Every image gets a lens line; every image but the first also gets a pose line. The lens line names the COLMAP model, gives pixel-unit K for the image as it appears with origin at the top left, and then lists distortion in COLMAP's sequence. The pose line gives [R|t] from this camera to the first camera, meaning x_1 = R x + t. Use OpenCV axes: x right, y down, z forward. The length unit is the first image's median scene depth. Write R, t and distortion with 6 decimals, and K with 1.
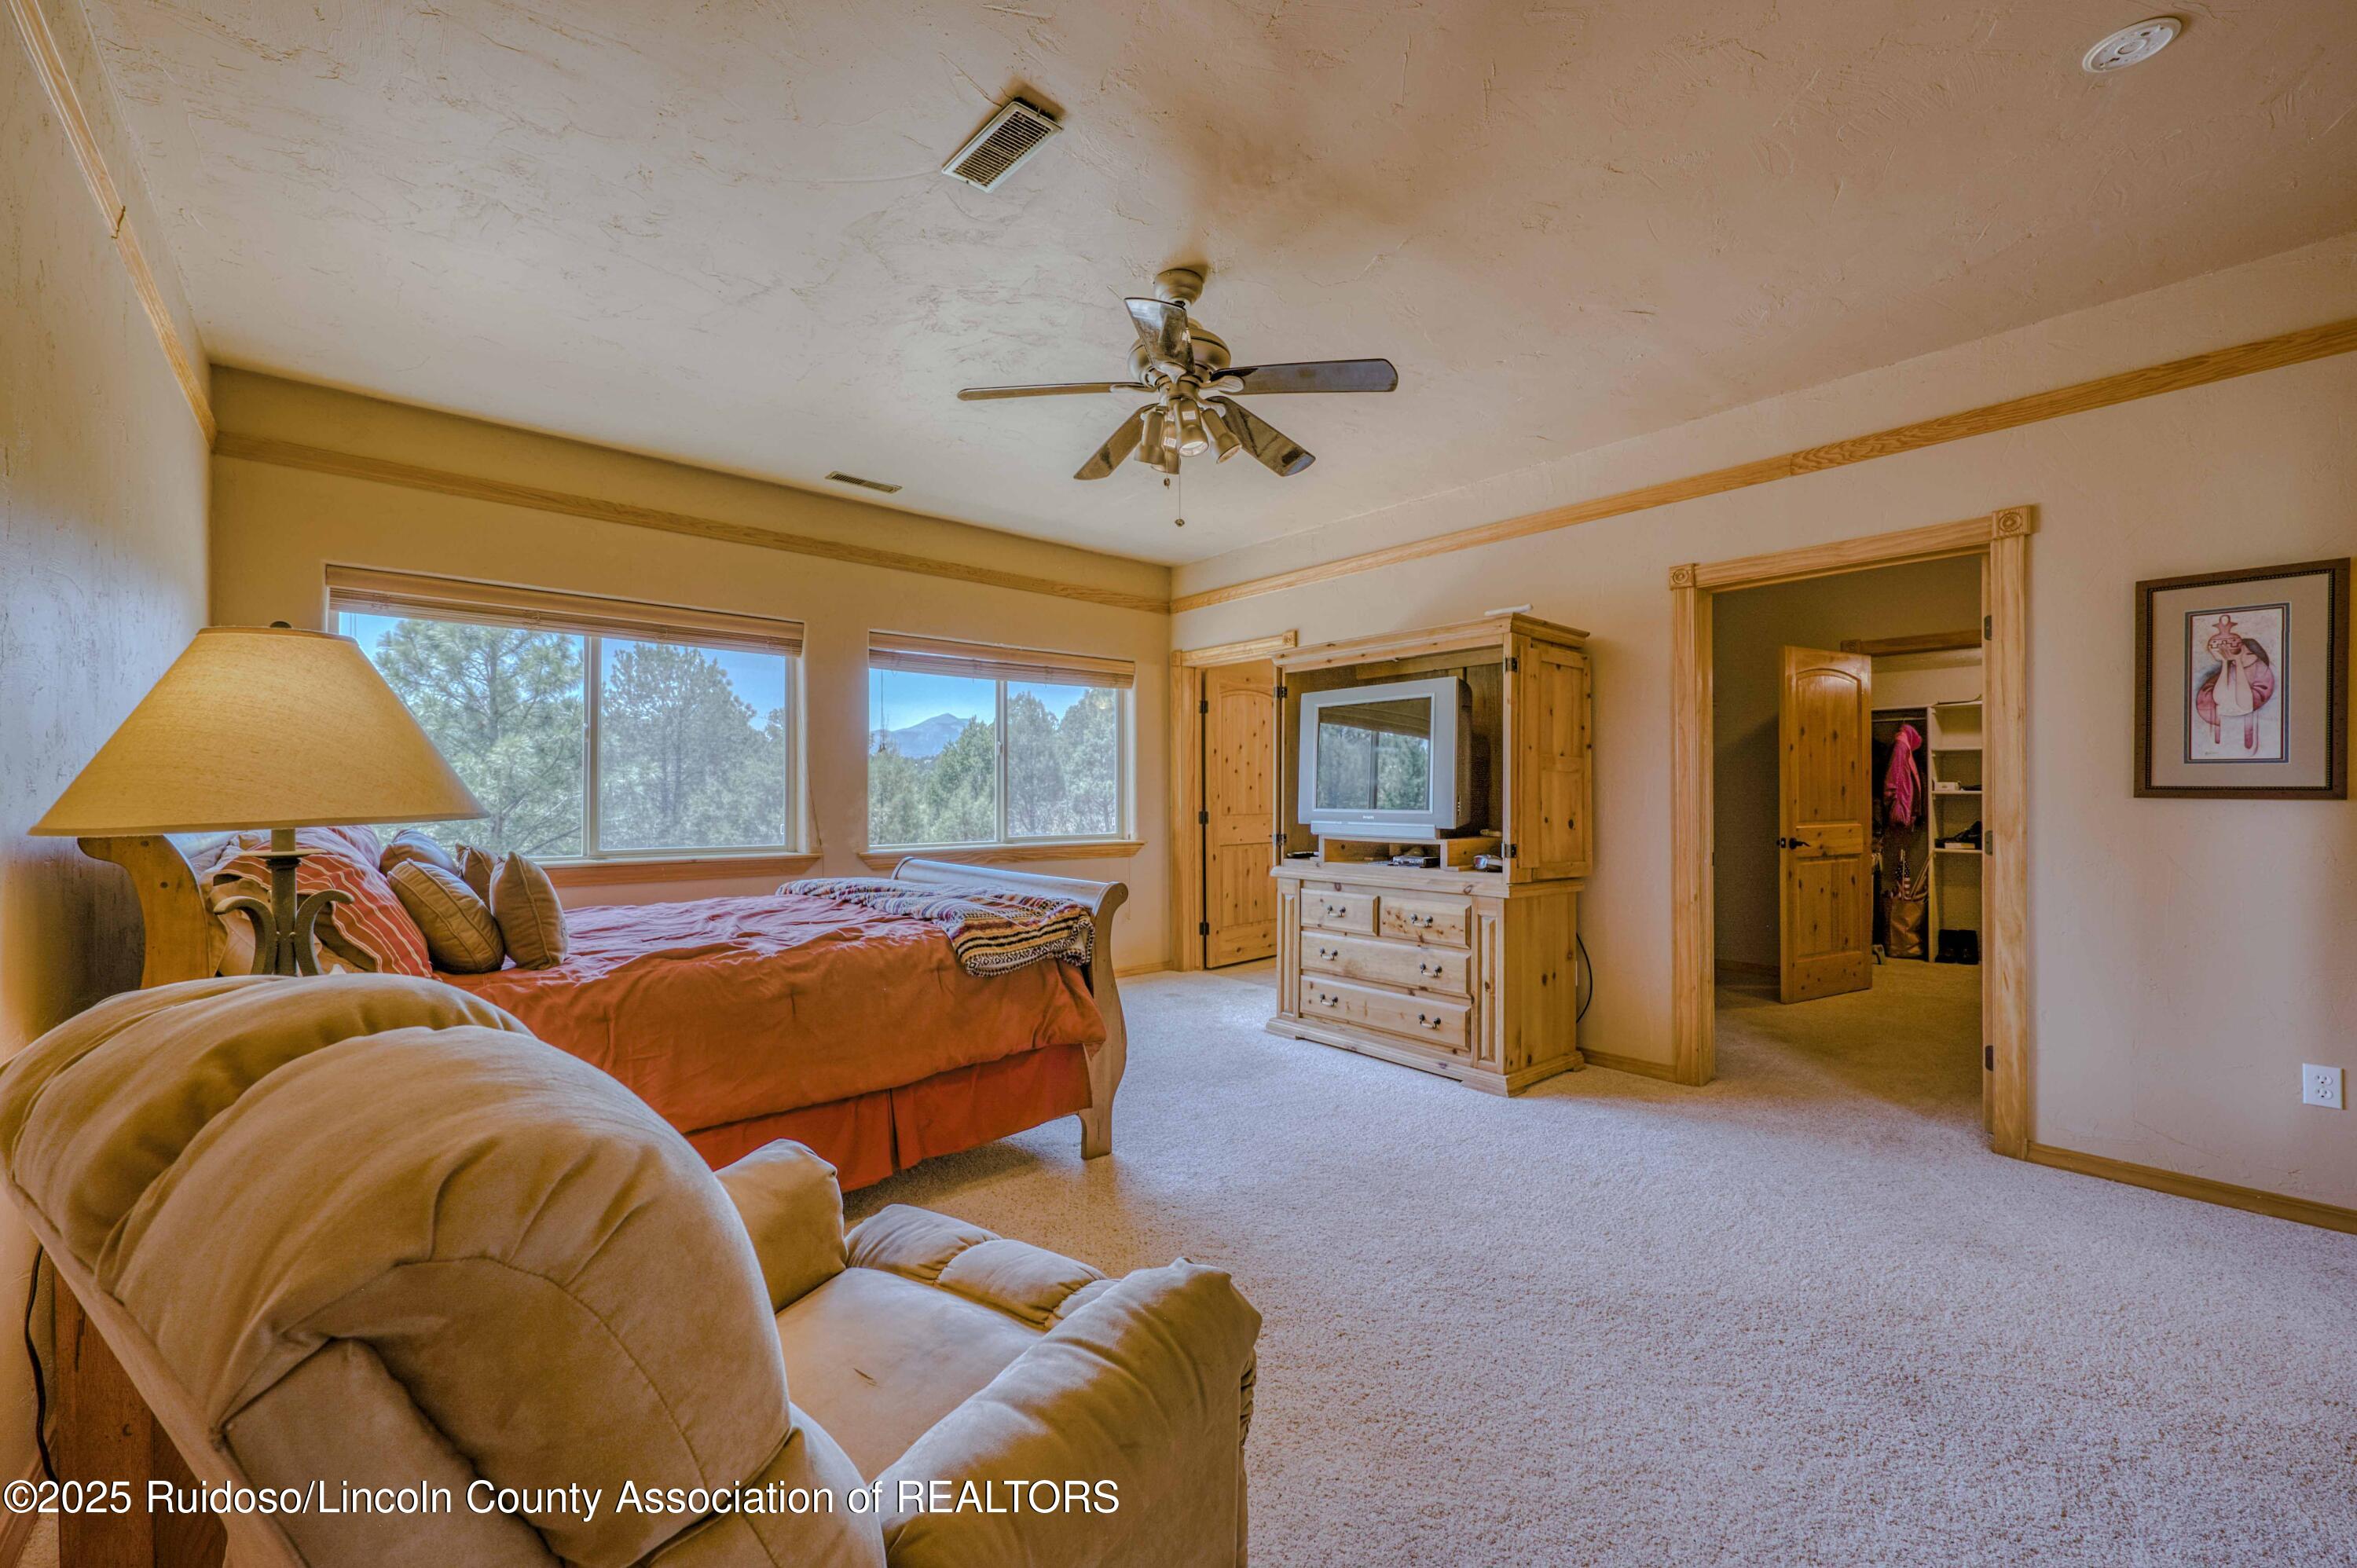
lens RADIAL K [[943.9, 0, 1178.4], [0, 943.9, 793.3], [0, 0, 1]] dist [0.001501, -0.000253]
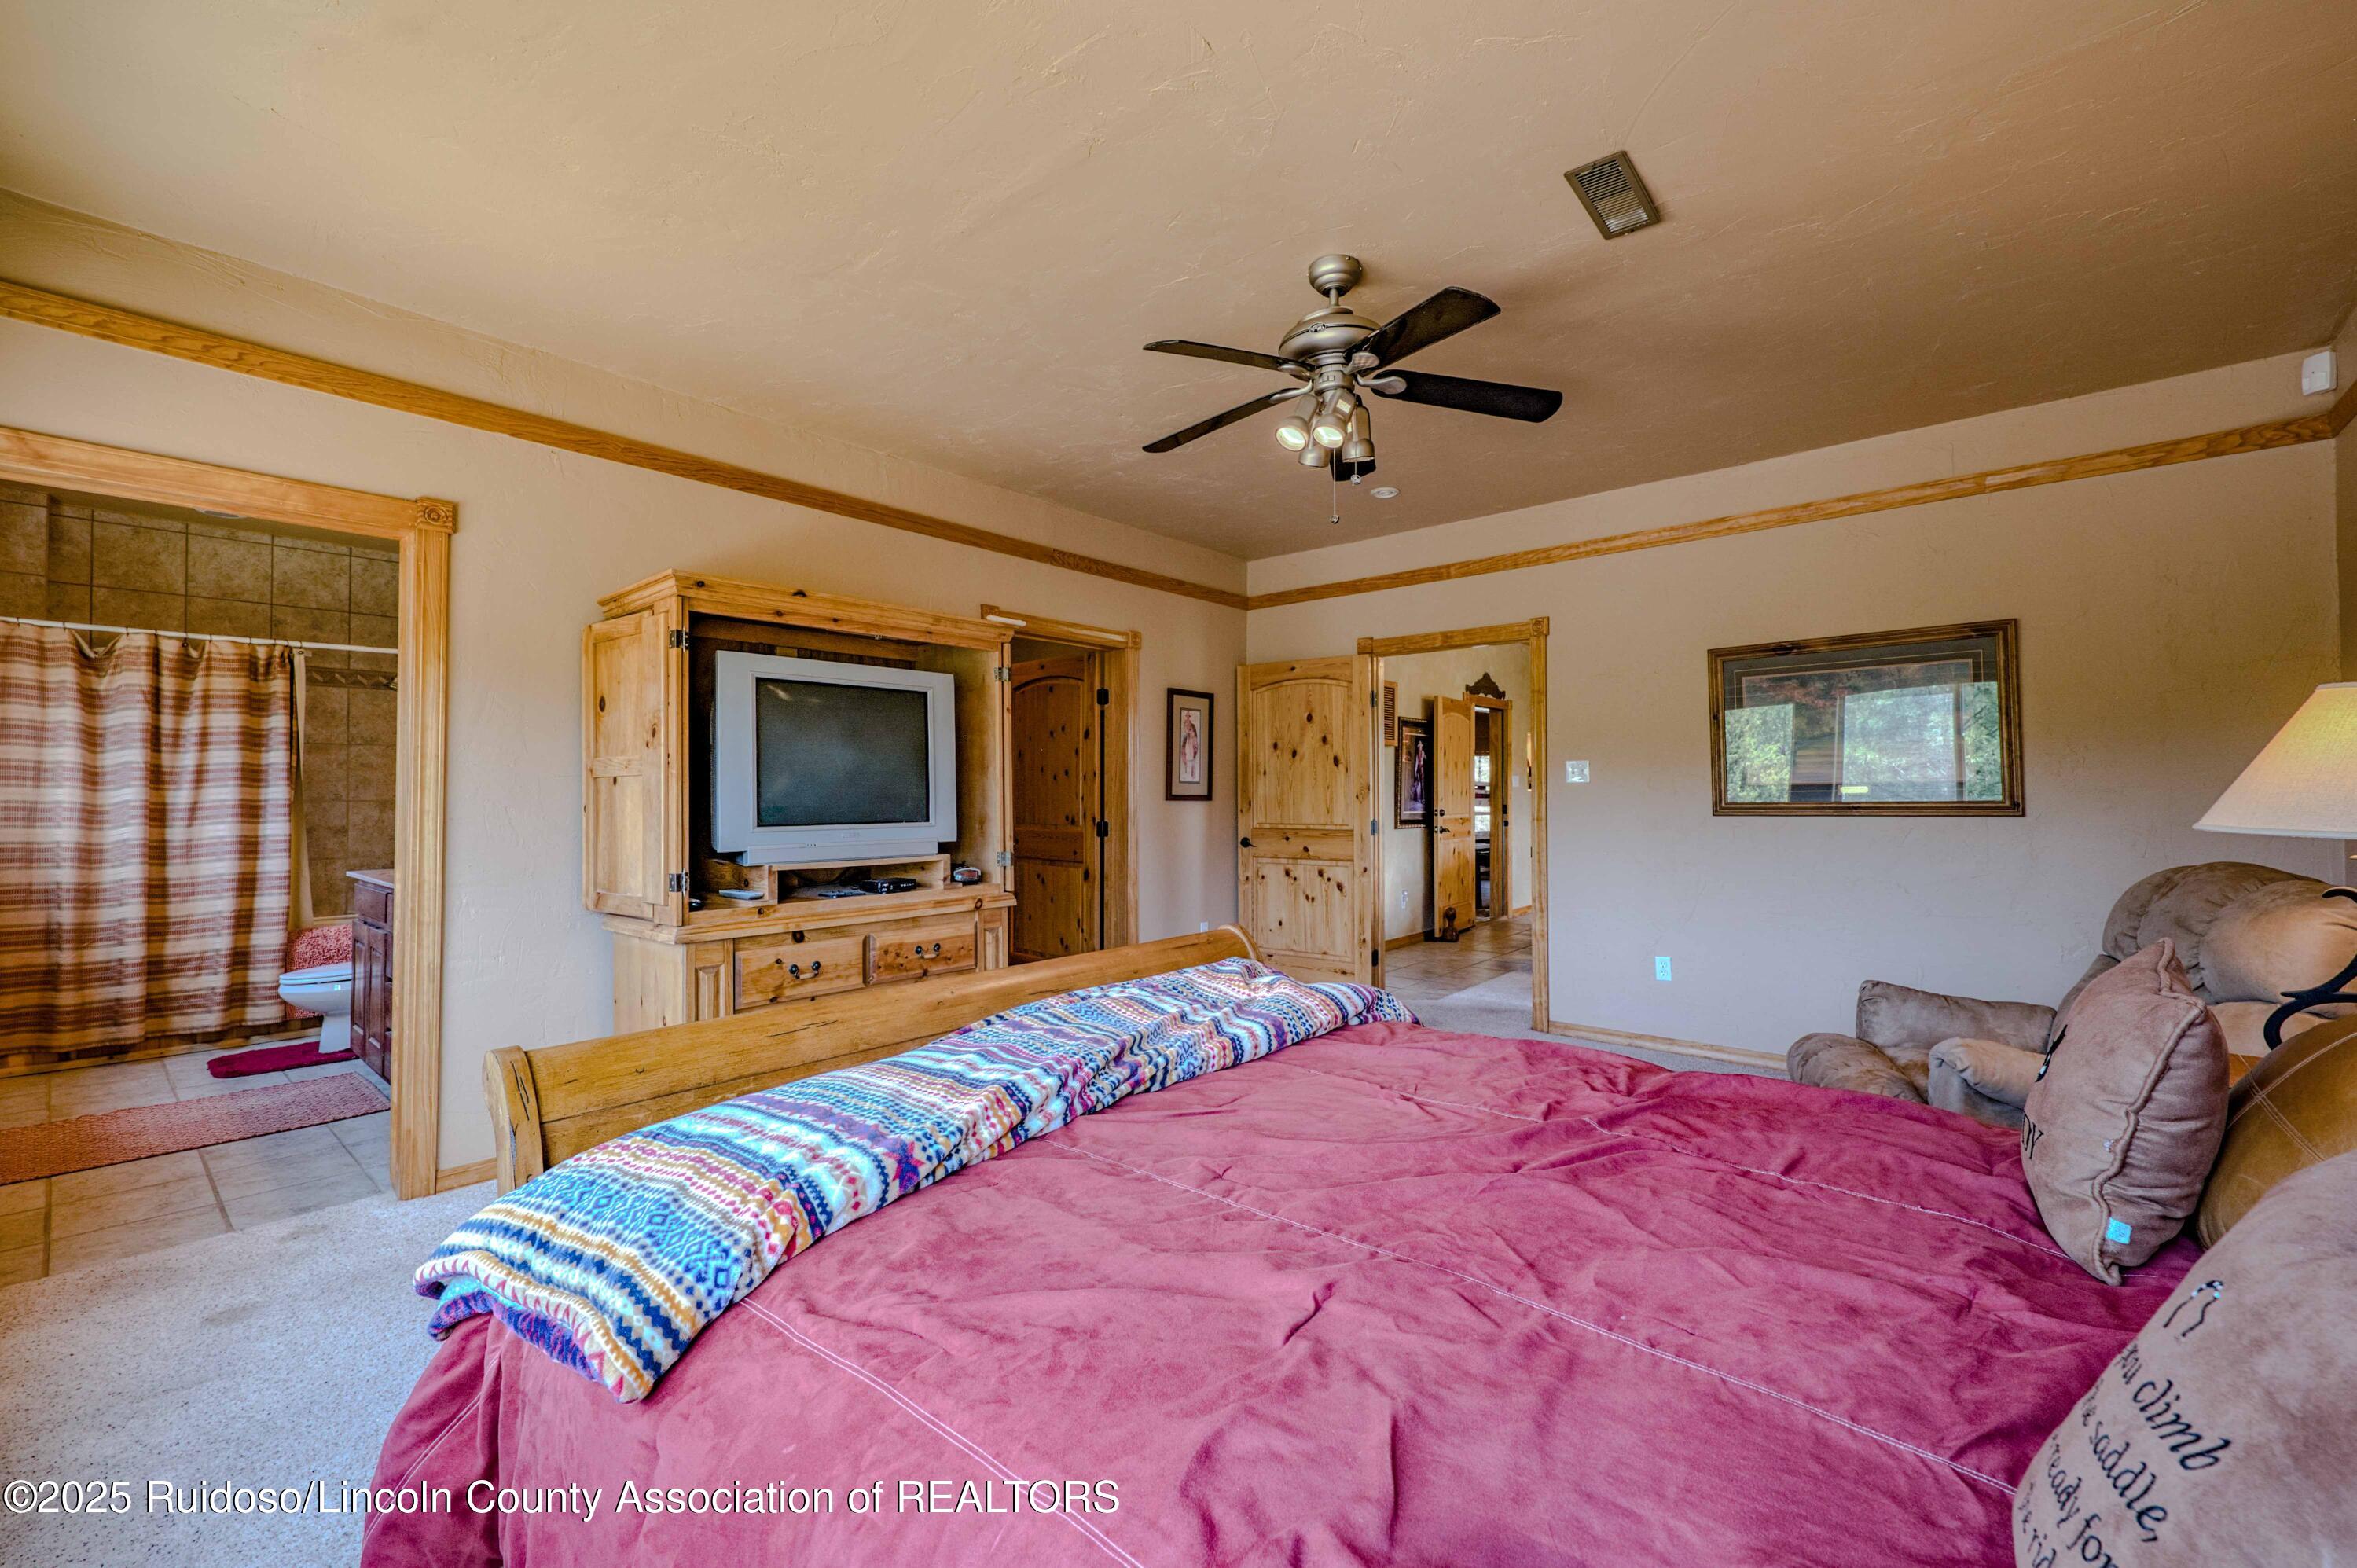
lens RADIAL K [[944.0, 0, 1177.8], [0, 944.0, 778.5], [0, 0, 1]] dist [0.001501, -0.000253]
pose [[-0.120651, 0.017732, 0.992537, -0.595451], [0.005222, 0.999838, -0.017228, -0.005758], [-0.992681, 0.003104, -0.120724, 0.840116]]
